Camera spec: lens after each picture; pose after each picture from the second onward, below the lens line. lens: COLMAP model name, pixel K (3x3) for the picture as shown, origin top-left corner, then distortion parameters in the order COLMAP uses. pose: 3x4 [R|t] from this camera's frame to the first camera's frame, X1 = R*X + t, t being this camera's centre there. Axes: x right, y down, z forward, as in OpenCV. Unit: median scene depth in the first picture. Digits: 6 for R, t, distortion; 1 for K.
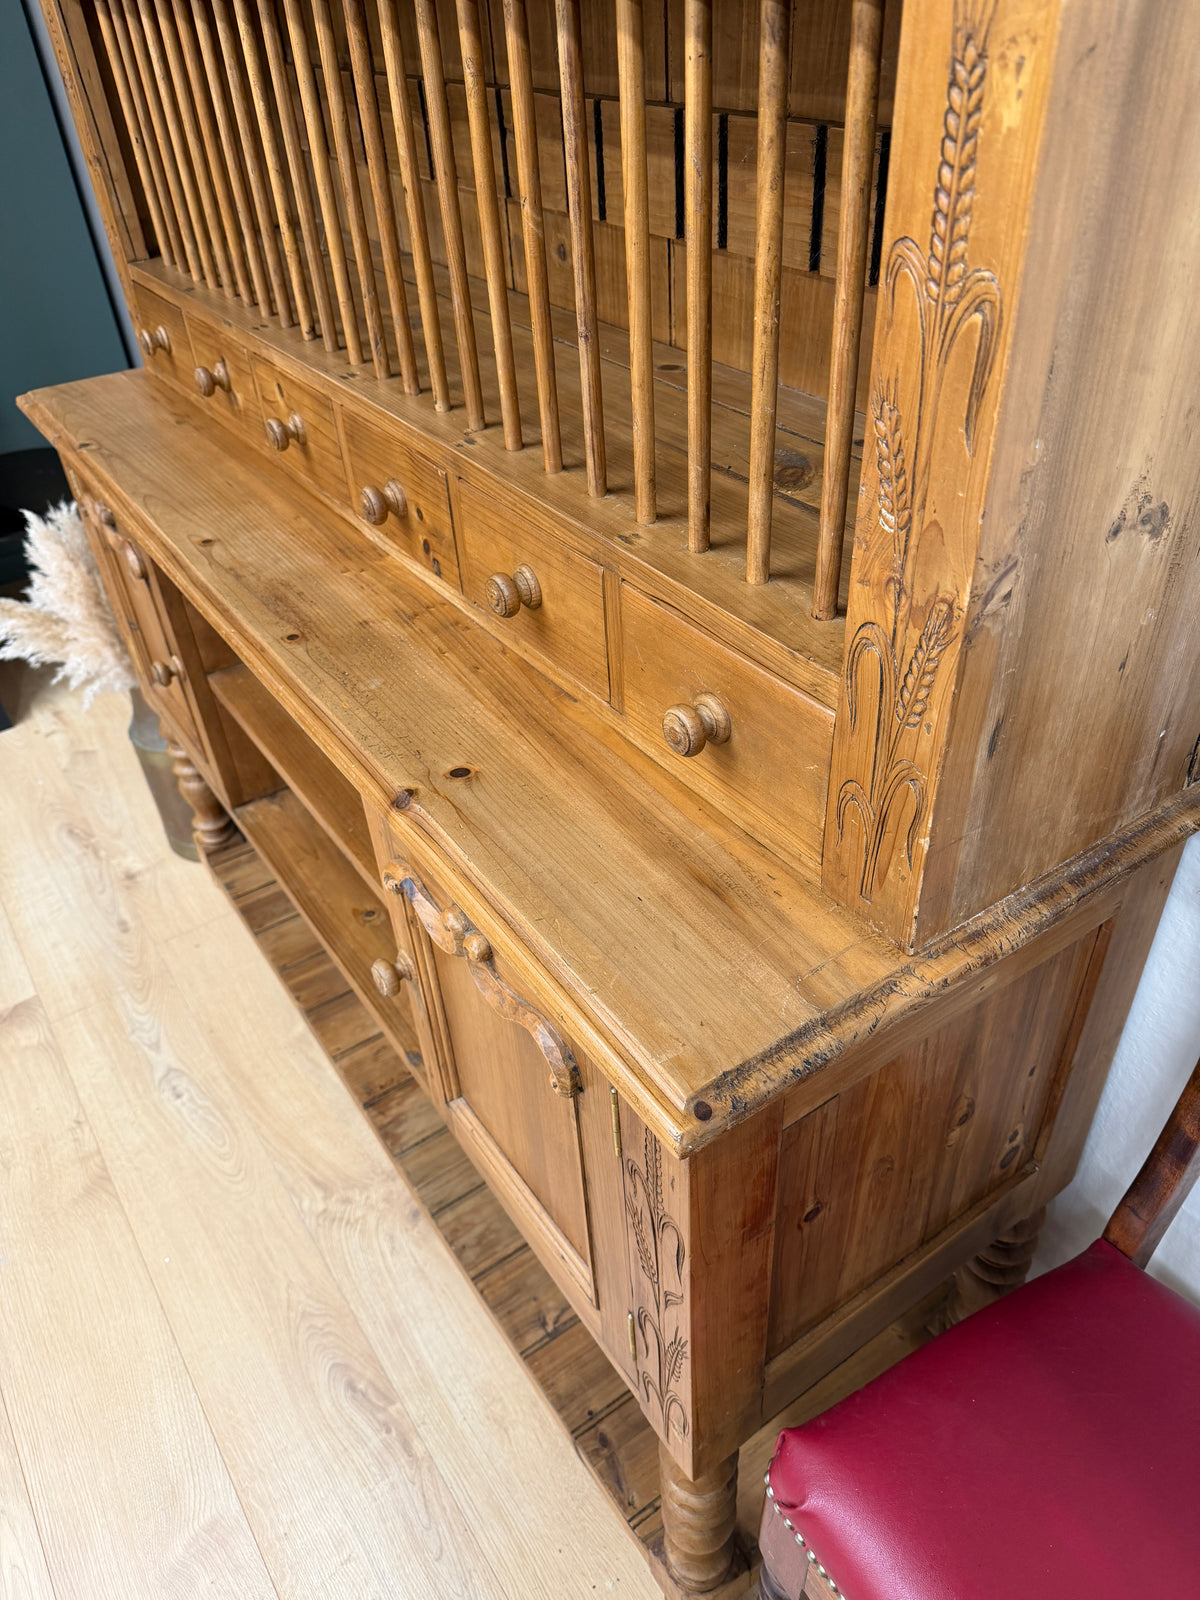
lens RADIAL K [[1132.9, 0, 602.4], [0, 1132.9, 804.9], [0, 0, 1]] dist [0.072632, -0.117374]
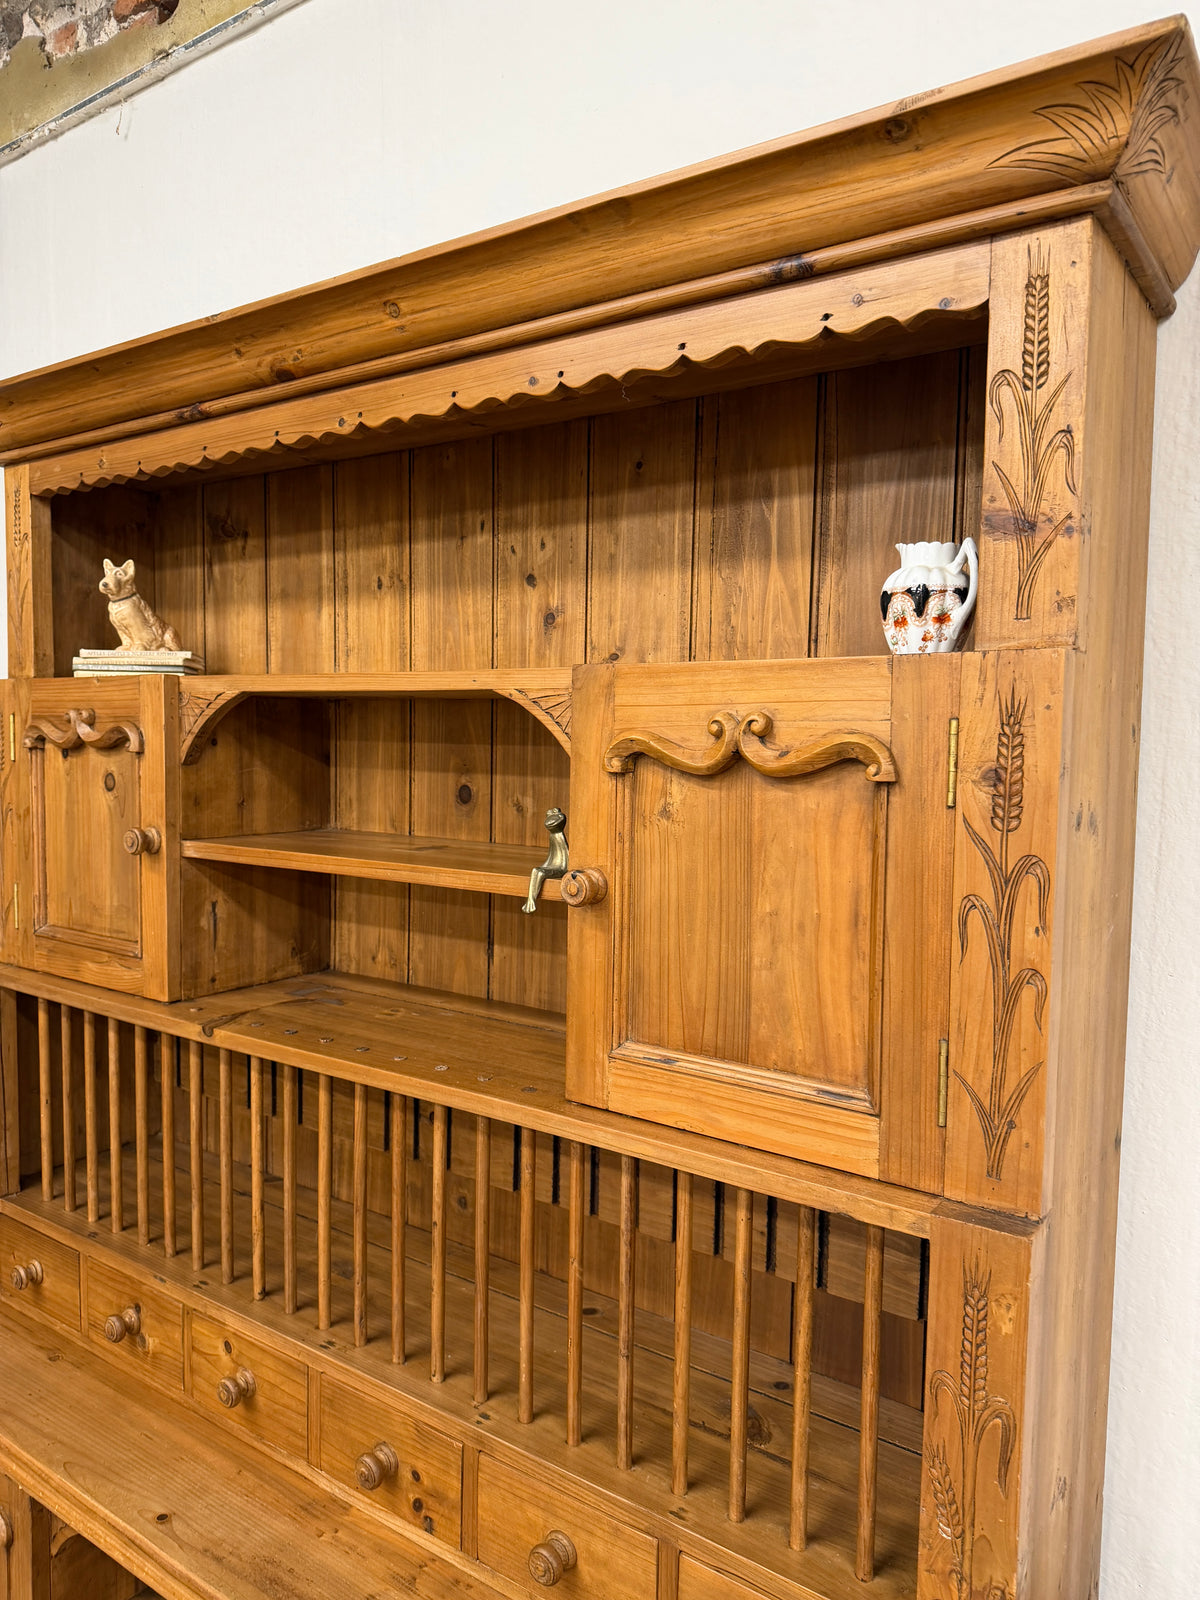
lens RADIAL K [[1111.9, 0, 608.2], [0, 1111.9, 811.9], [0, 0, 1]] dist [0.079757, -0.095354]
pose [[0.931592, 0.045631, 0.360631, -0.431330], [0.165049, 0.830832, -0.531486, -0.176948], [-0.323875, 0.554650, 0.766465, -0.321143]]
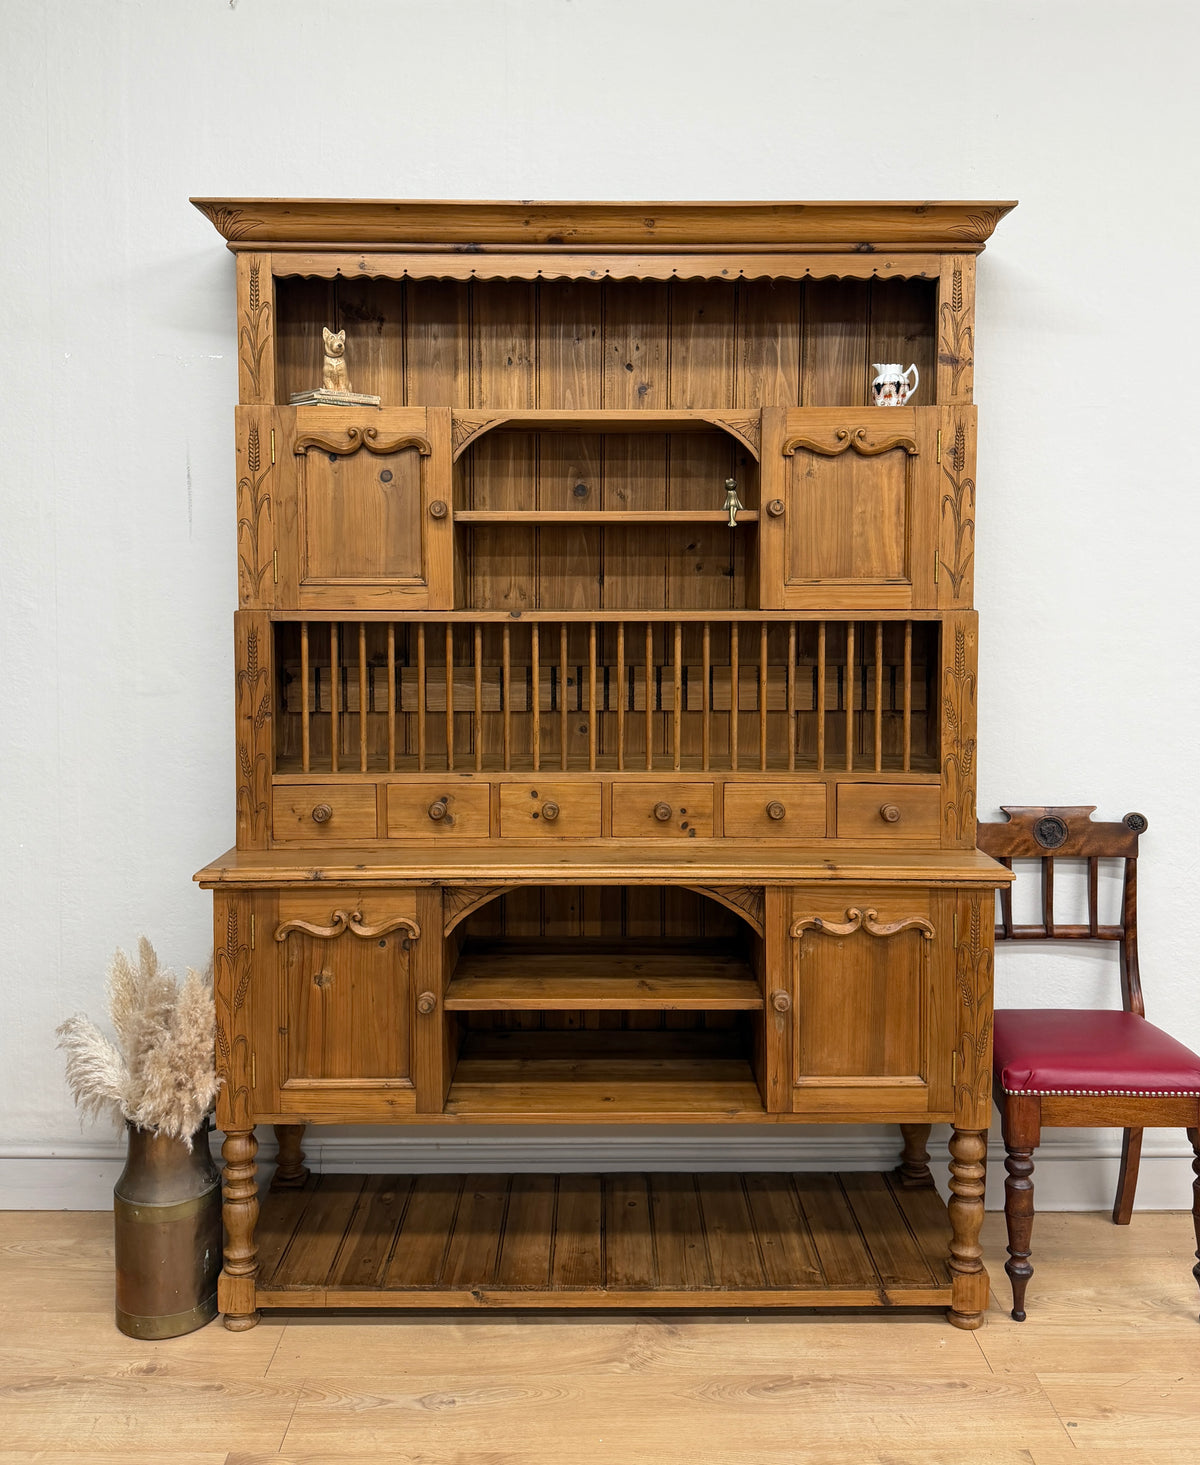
lens RADIAL K [[1210.1, 0, 595.3], [0, 1210.1, 660.8], [0, 0, 1]] dist [0.112367, -0.104881]
pose [[0.558892, 0.003885, 0.829231, -2.360550], [0.482331, 0.811904, -0.328890, 0.227992], [-0.674534, 0.583778, 0.451893, -0.179360]]
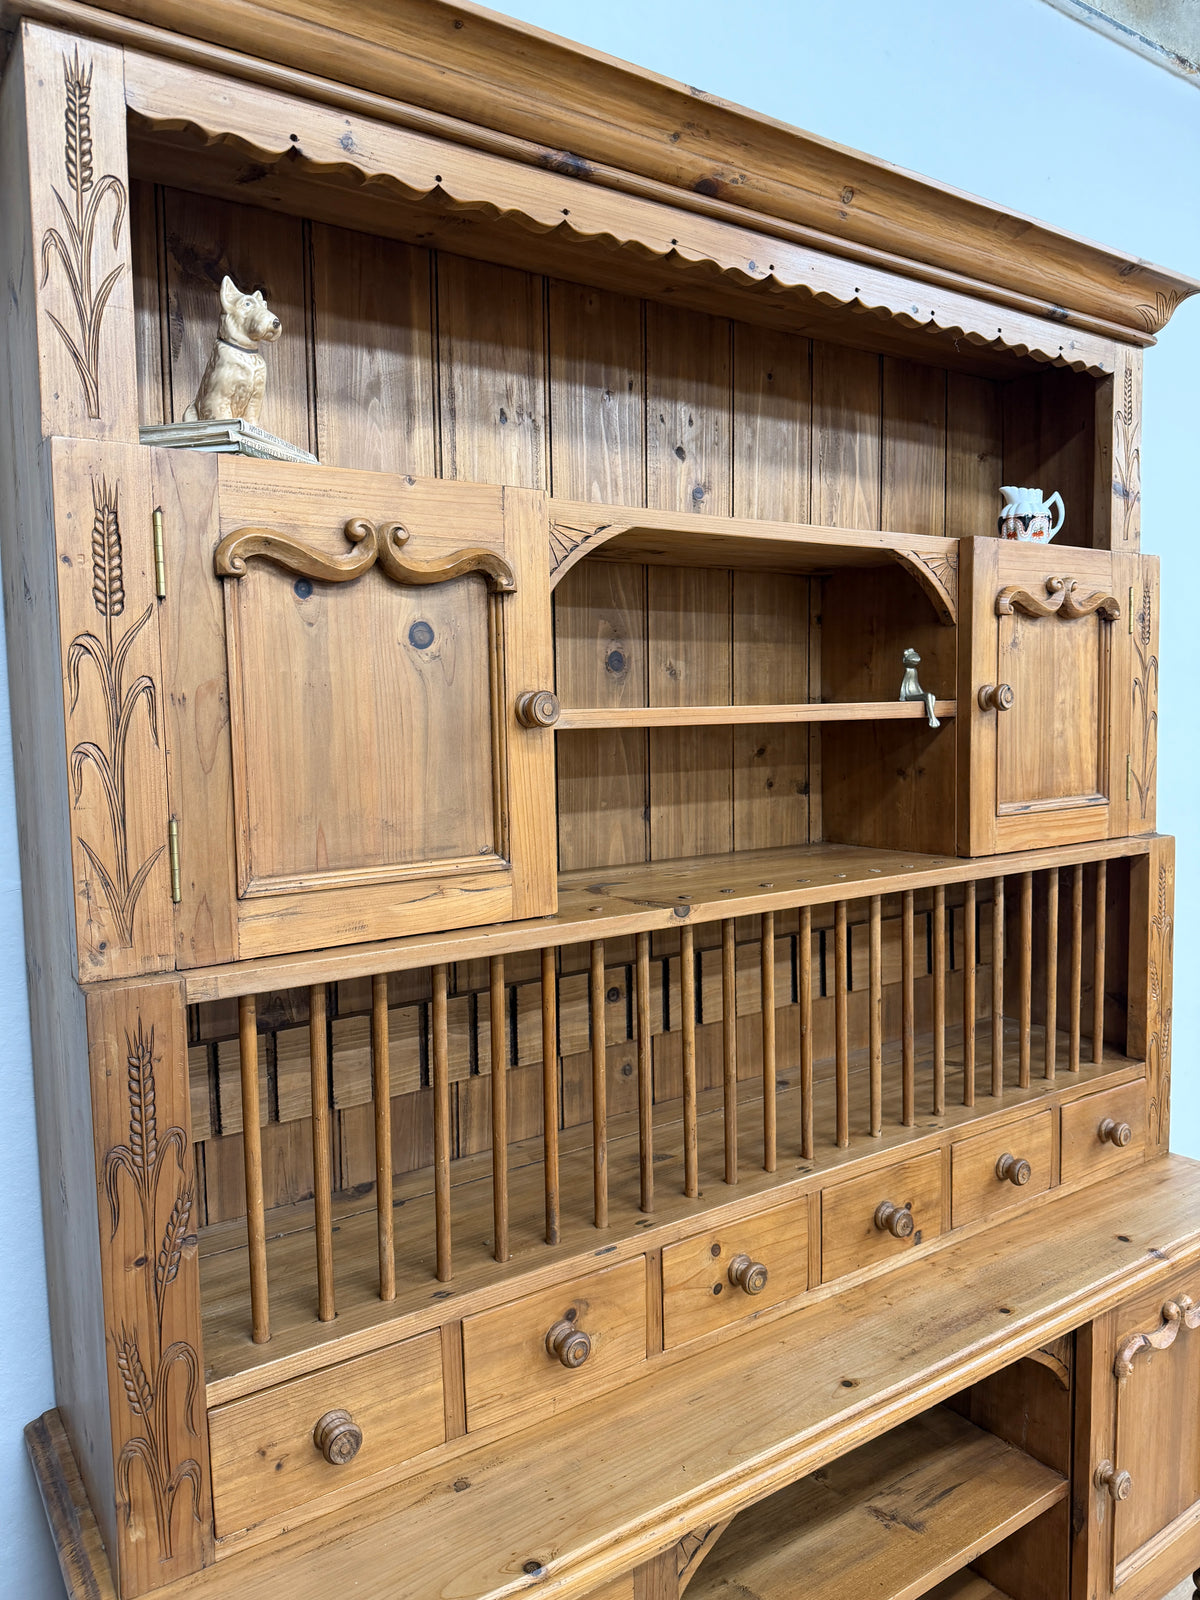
lens RADIAL K [[1132.9, 0, 602.4], [0, 1132.9, 804.9], [0, 0, 1]] dist [0.072632, -0.117374]
pose [[-0.006699, -0.028257, 0.999578, -1.565263], [0.626911, 0.778650, 0.026213, -0.923319], [-0.779062, 0.626822, 0.012499, 0.985930]]
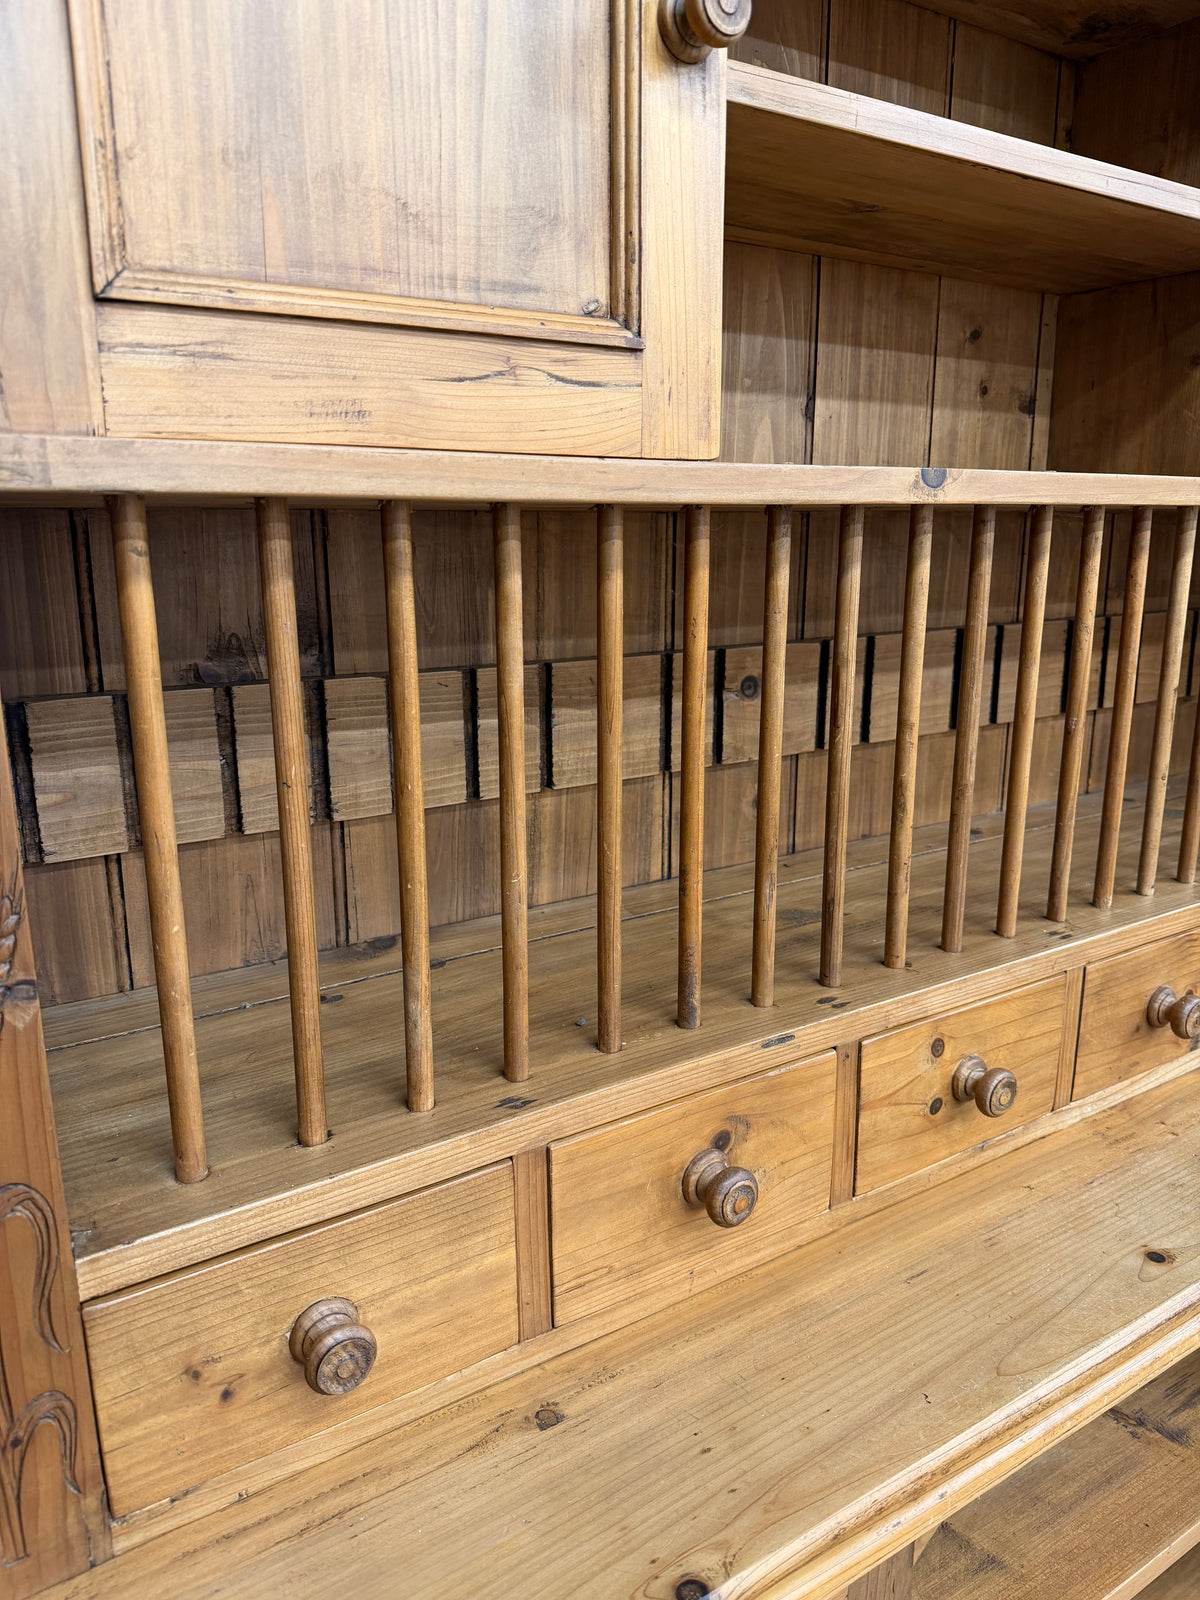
lens RADIAL K [[1142.2, 0, 600.0], [0, 1142.2, 800.0], [0, 0, 1]] dist [0.058784, -0.105711]
pose [[0.019116, -0.175798, 0.984241, -1.085074], [0.614842, 0.778344, 0.127081, -0.810362], [-0.788419, 0.602723, 0.122967, 1.192101]]
